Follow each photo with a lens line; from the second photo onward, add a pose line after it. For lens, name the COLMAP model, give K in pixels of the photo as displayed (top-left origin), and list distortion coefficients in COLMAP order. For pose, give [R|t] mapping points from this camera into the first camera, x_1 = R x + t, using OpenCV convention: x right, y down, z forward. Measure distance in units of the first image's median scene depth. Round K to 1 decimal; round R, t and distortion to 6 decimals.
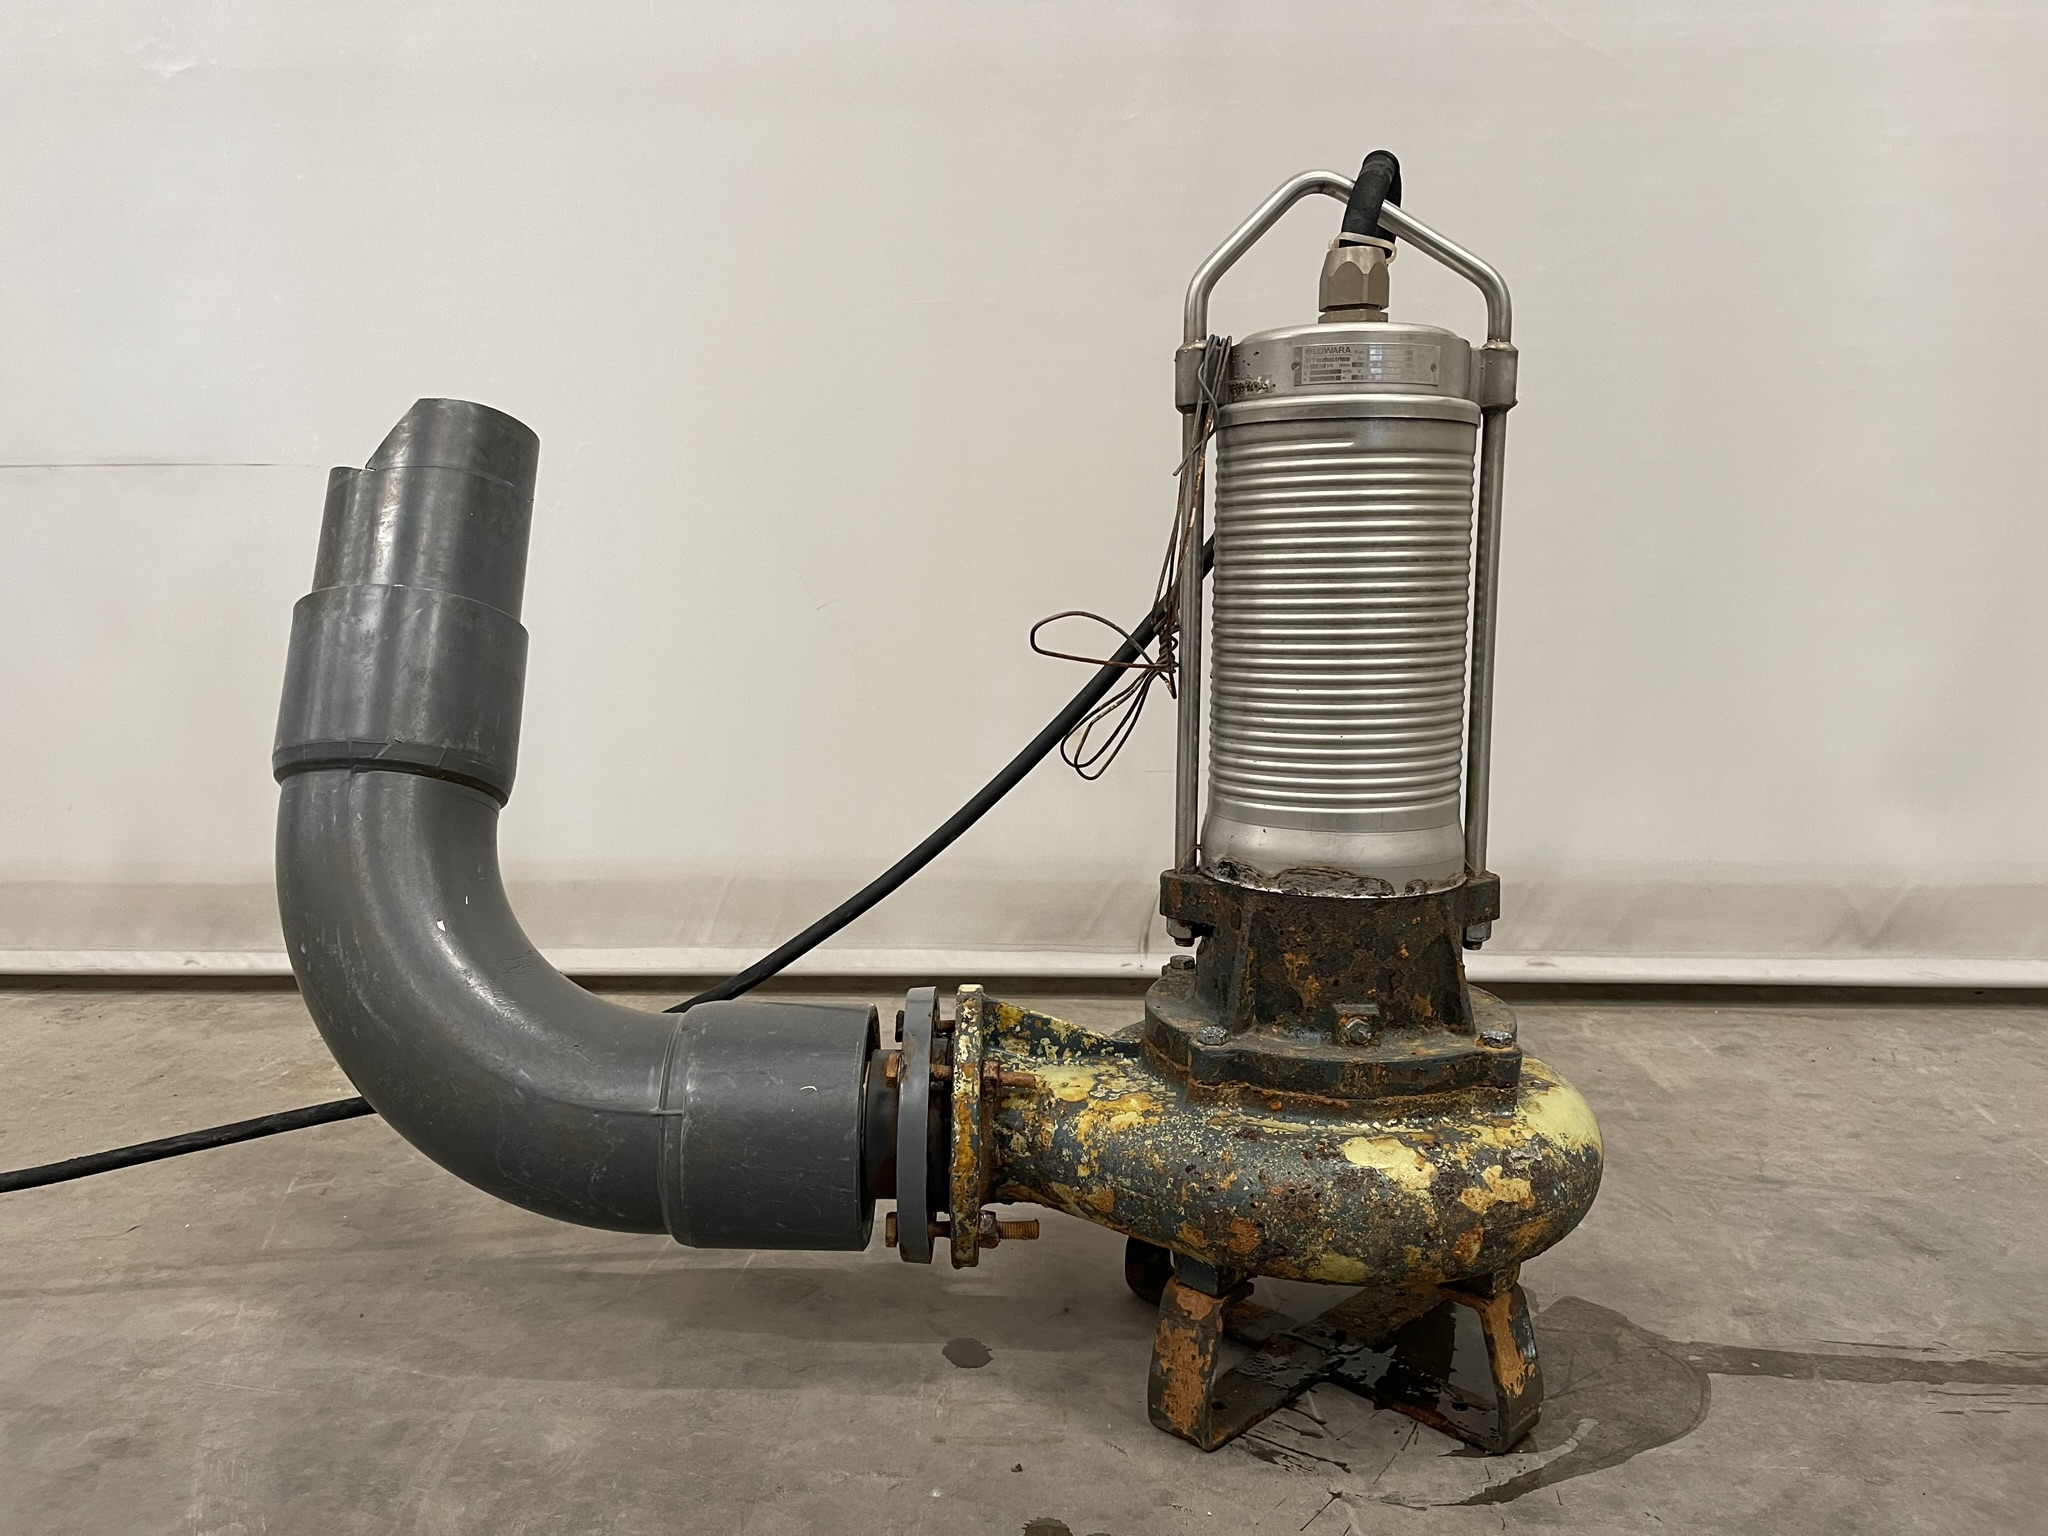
lens RADIAL K [[1516.4, 0, 1029.9], [0, 1516.4, 760.7], [0, 0, 1]] dist [0.039724, -0.030828]
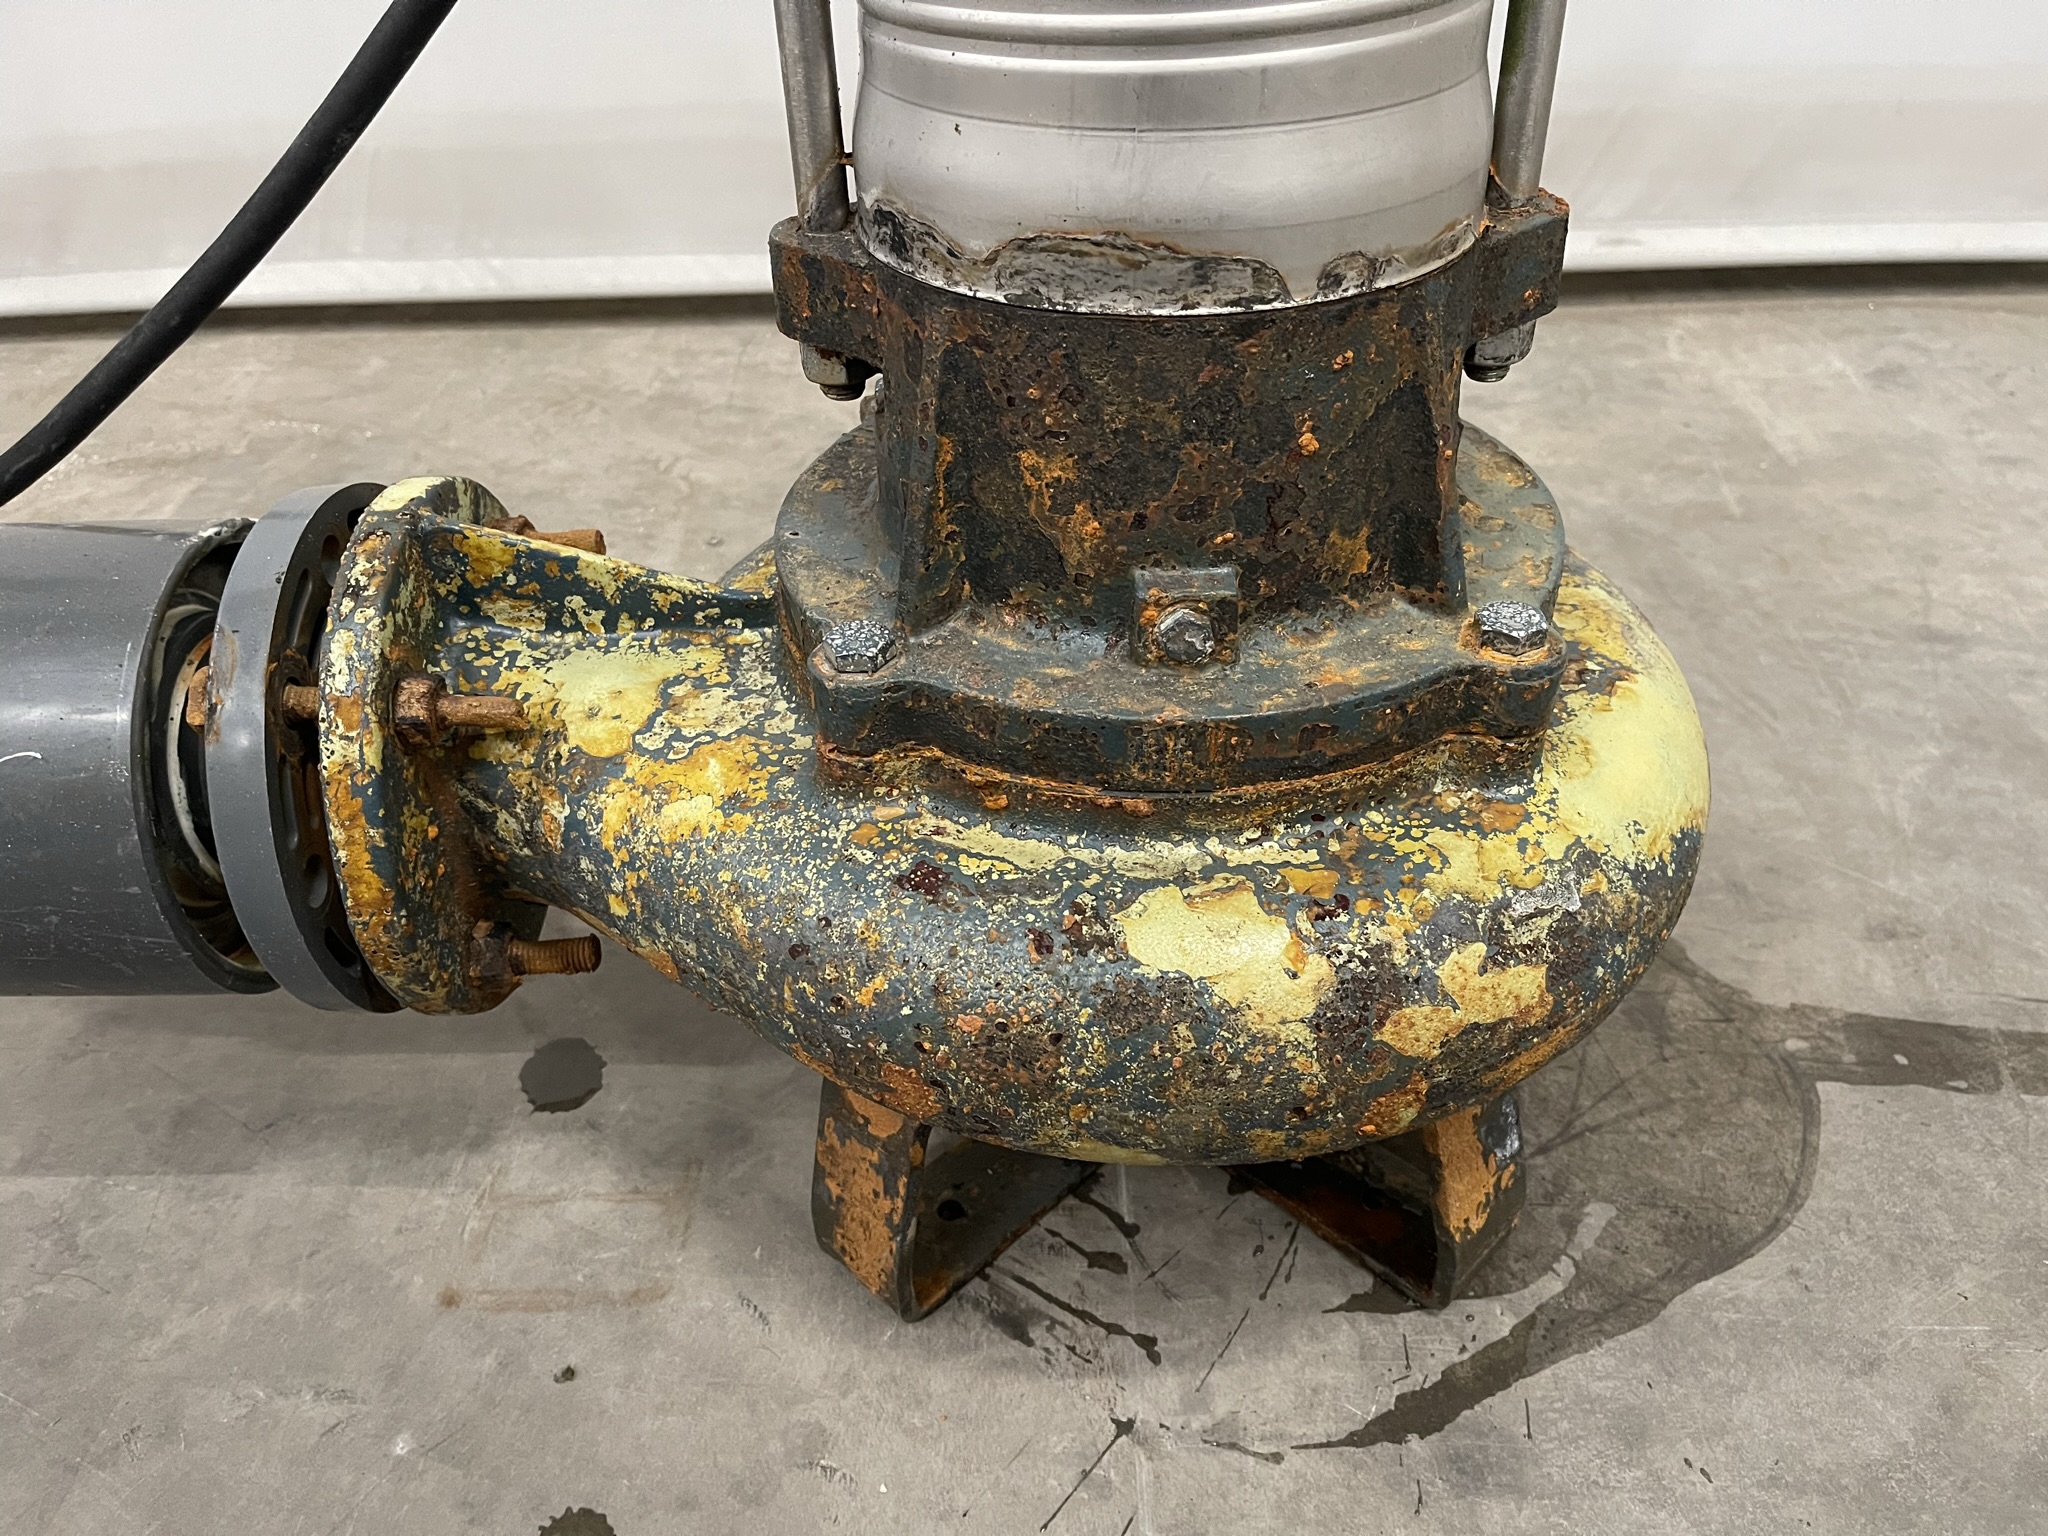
lens RADIAL K [[1555.7, 0, 1030.4], [0, 1555.7, 771.6], [0, 0, 1]] dist [0.049418, -0.070828]
pose [[0.999295, -0.030724, -0.021560, 0.177368], [0.037295, 0.877507, 0.478112, 0.001136], [0.004230, -0.478579, 0.878034, 0.587792]]
